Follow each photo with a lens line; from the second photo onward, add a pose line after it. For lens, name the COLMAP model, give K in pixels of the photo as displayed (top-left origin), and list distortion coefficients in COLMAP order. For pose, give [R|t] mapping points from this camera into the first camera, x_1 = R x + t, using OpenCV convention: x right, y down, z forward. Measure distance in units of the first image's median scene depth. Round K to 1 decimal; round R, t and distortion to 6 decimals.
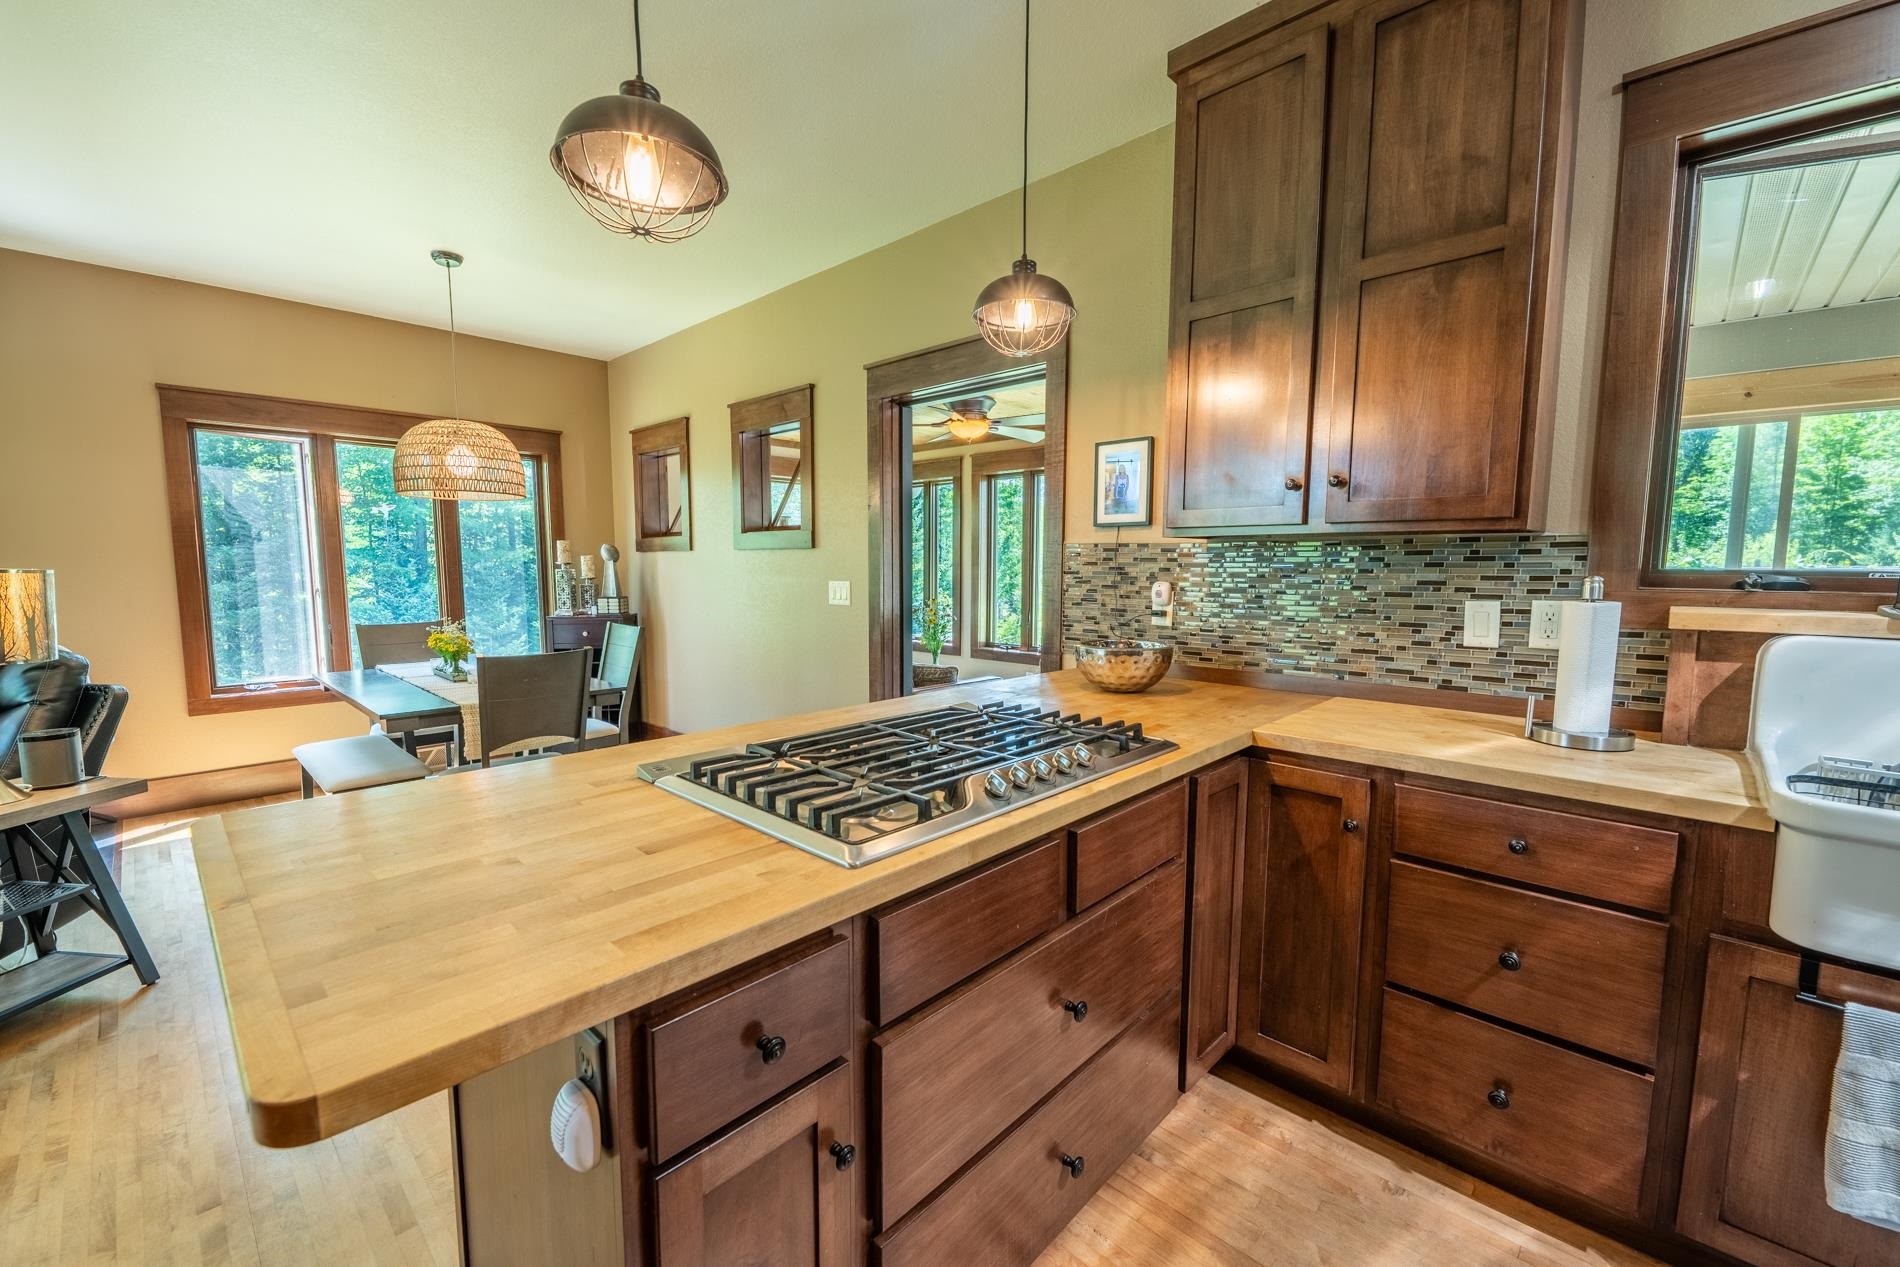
lens RADIAL K [[762.0, 0, 944.9], [0, 762.0, 640.8], [0, 0, 1]] dist [0.014266, -0.008150]
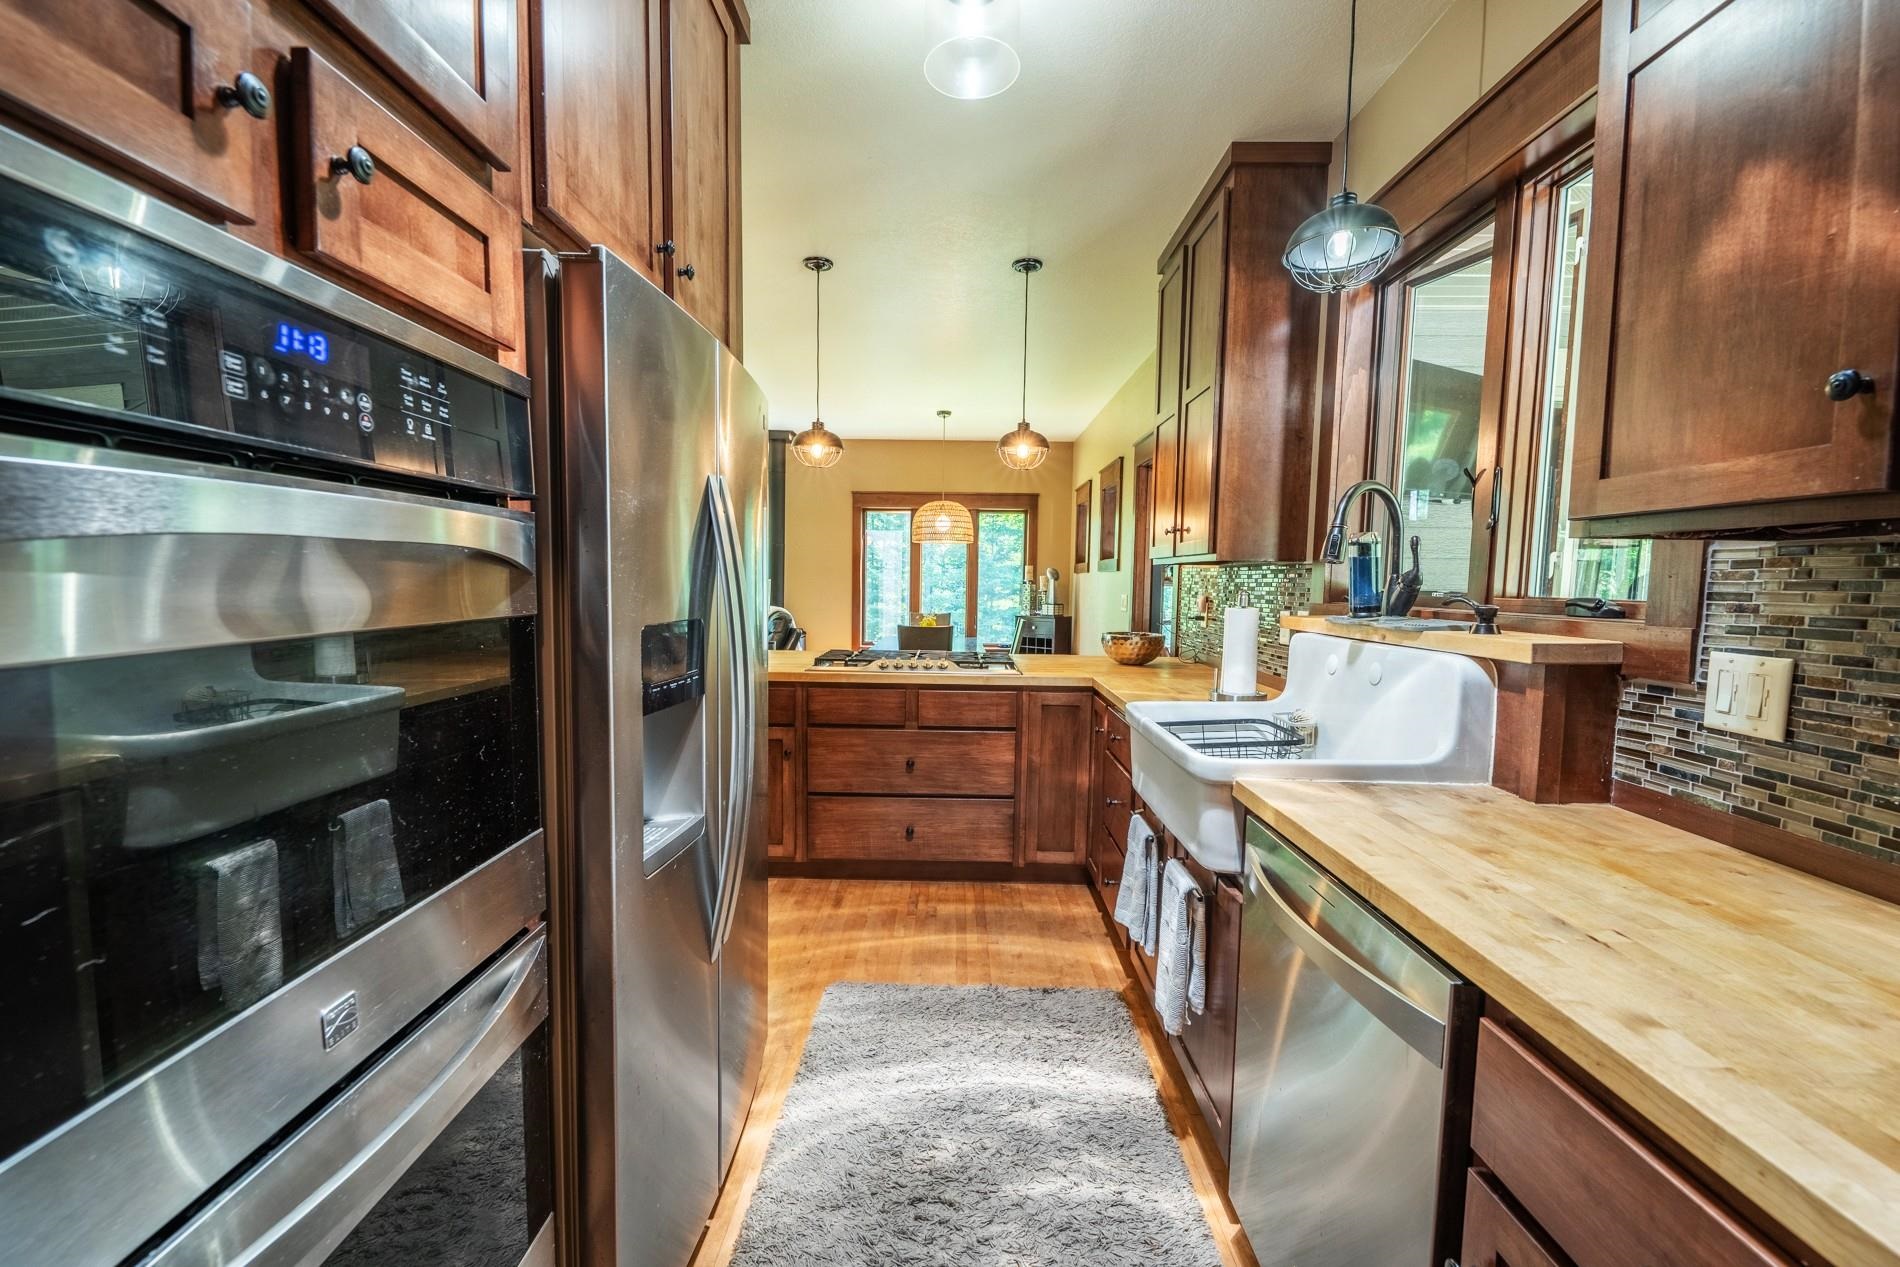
lens RADIAL K [[762.0, 0, 950.0], [0, 762.0, 629.1], [0, 0, 1]] dist [0.014266, -0.008150]
pose [[0.685540, 0.058204, -0.725704, 1.226197], [-0.089976, 0.995931, -0.005119, 0.040008], [0.722453, 0.068805, 0.687988, -0.367759]]
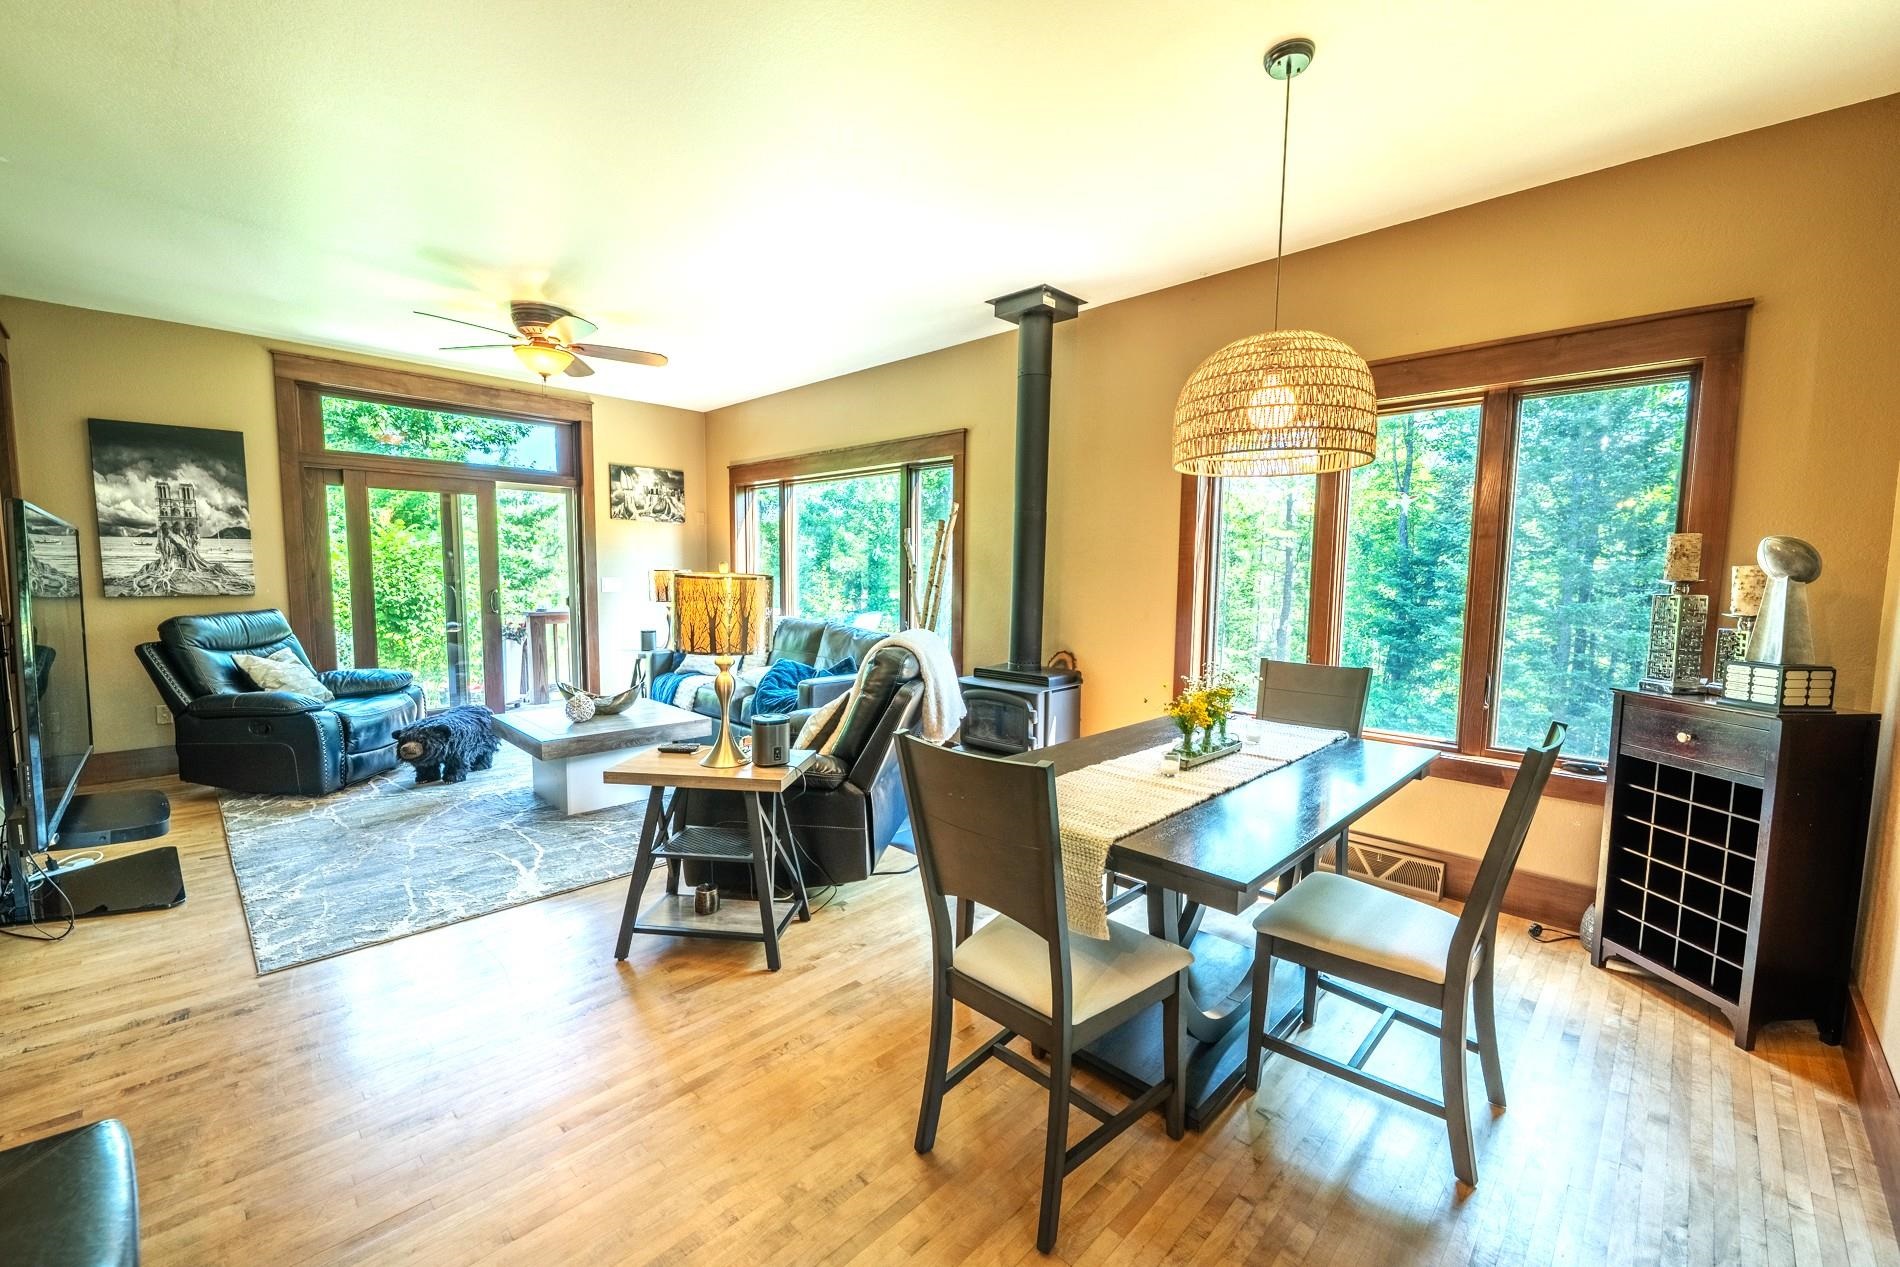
lens RADIAL K [[762.0, 0, 948.9], [0, 762.0, 639.2], [0, 0, 1]] dist [0.014266, -0.008150]
pose [[-0.006197, 0.087529, -0.996143, -0.025726], [-0.112024, 0.989830, 0.087671, -0.135625], [0.993686, 0.112136, 0.003671, 1.323443]]
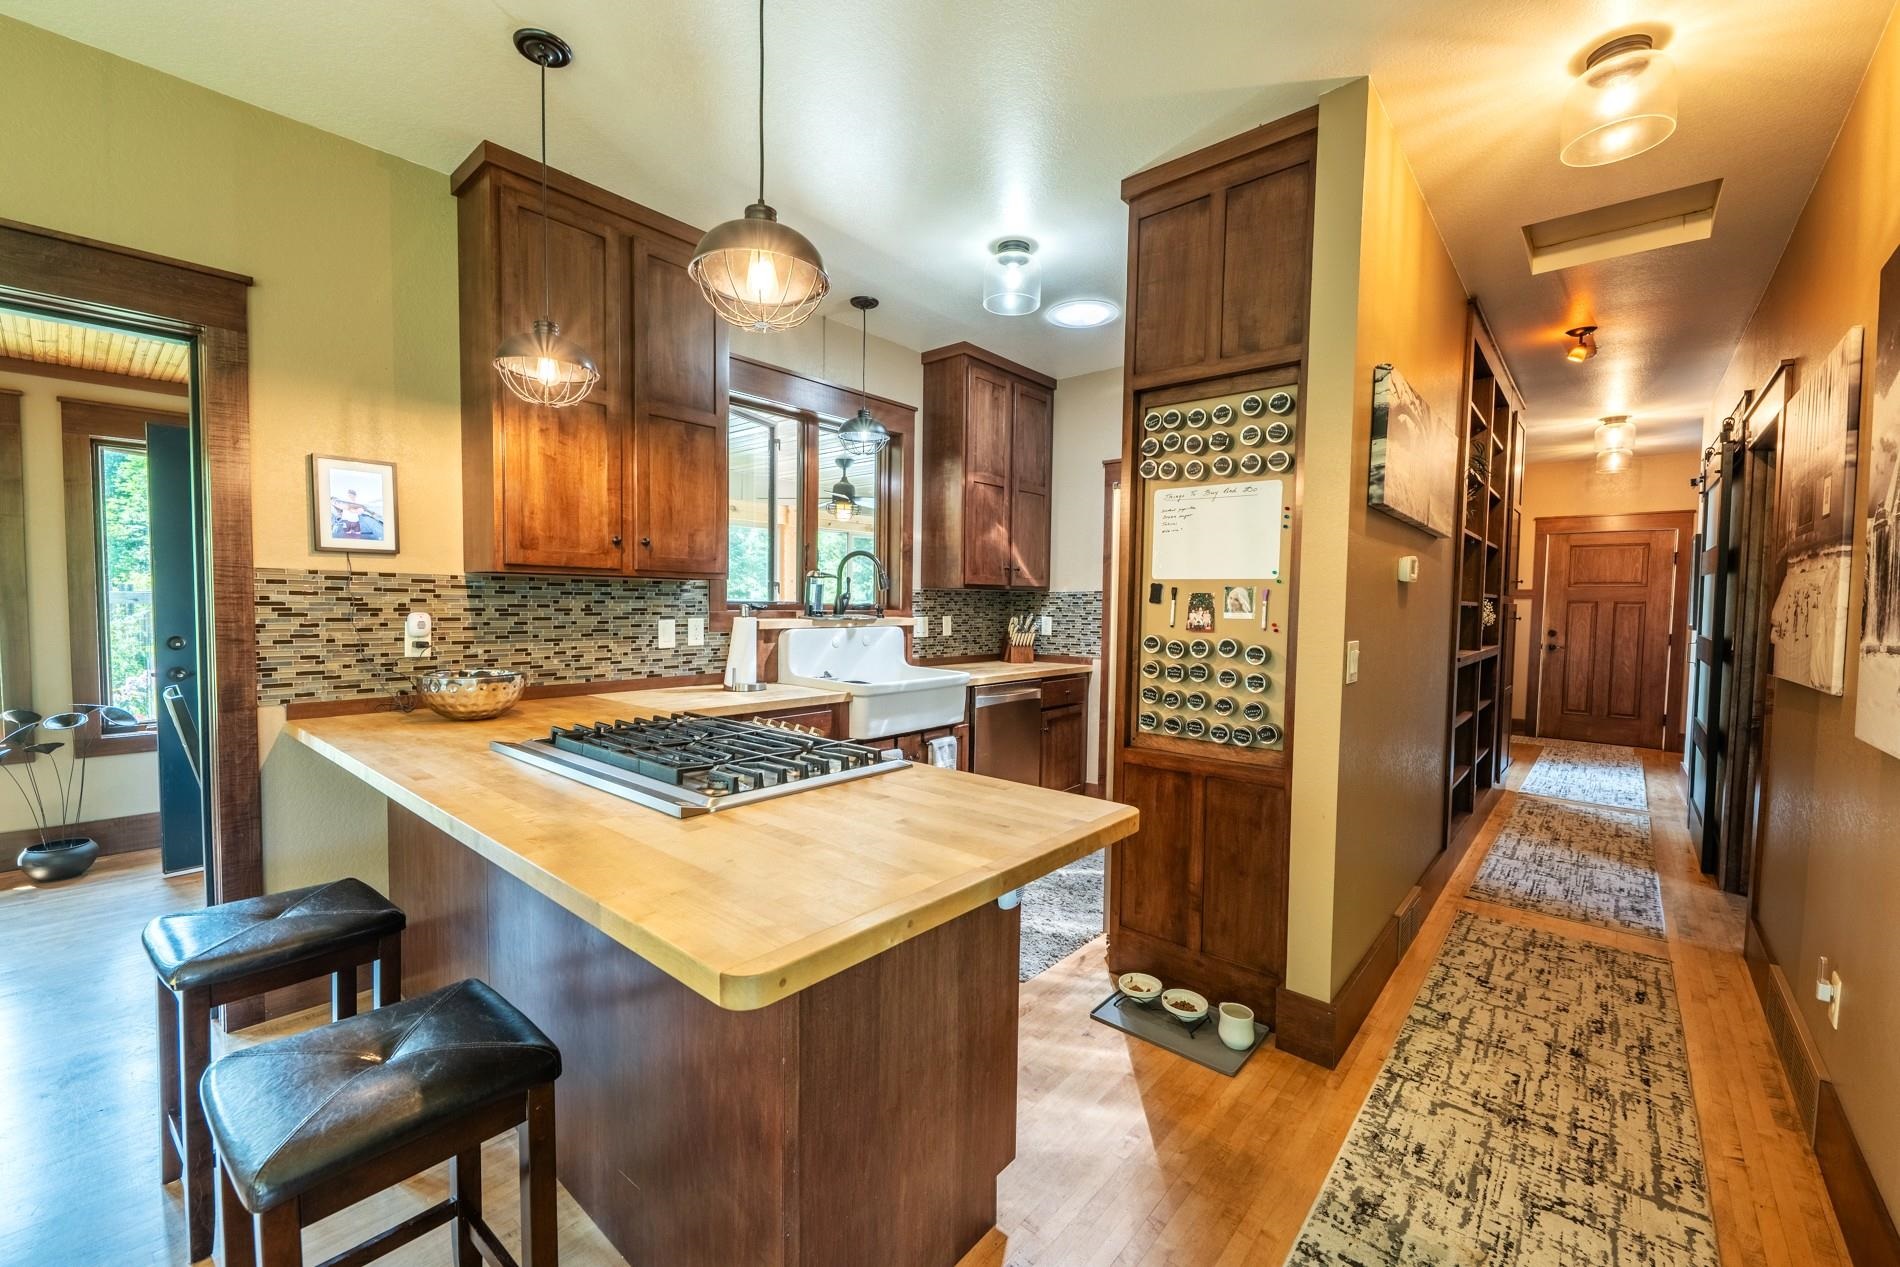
lens RADIAL K [[762.0, 0, 942.4], [0, 762.0, 638.3], [0, 0, 1]] dist [0.014266, -0.008150]
pose [[-0.042078, -0.052978, 0.997709, -0.905084], [0.087289, 0.994580, 0.056493, -0.050690], [-0.995294, 0.089466, -0.037226, 0.447527]]
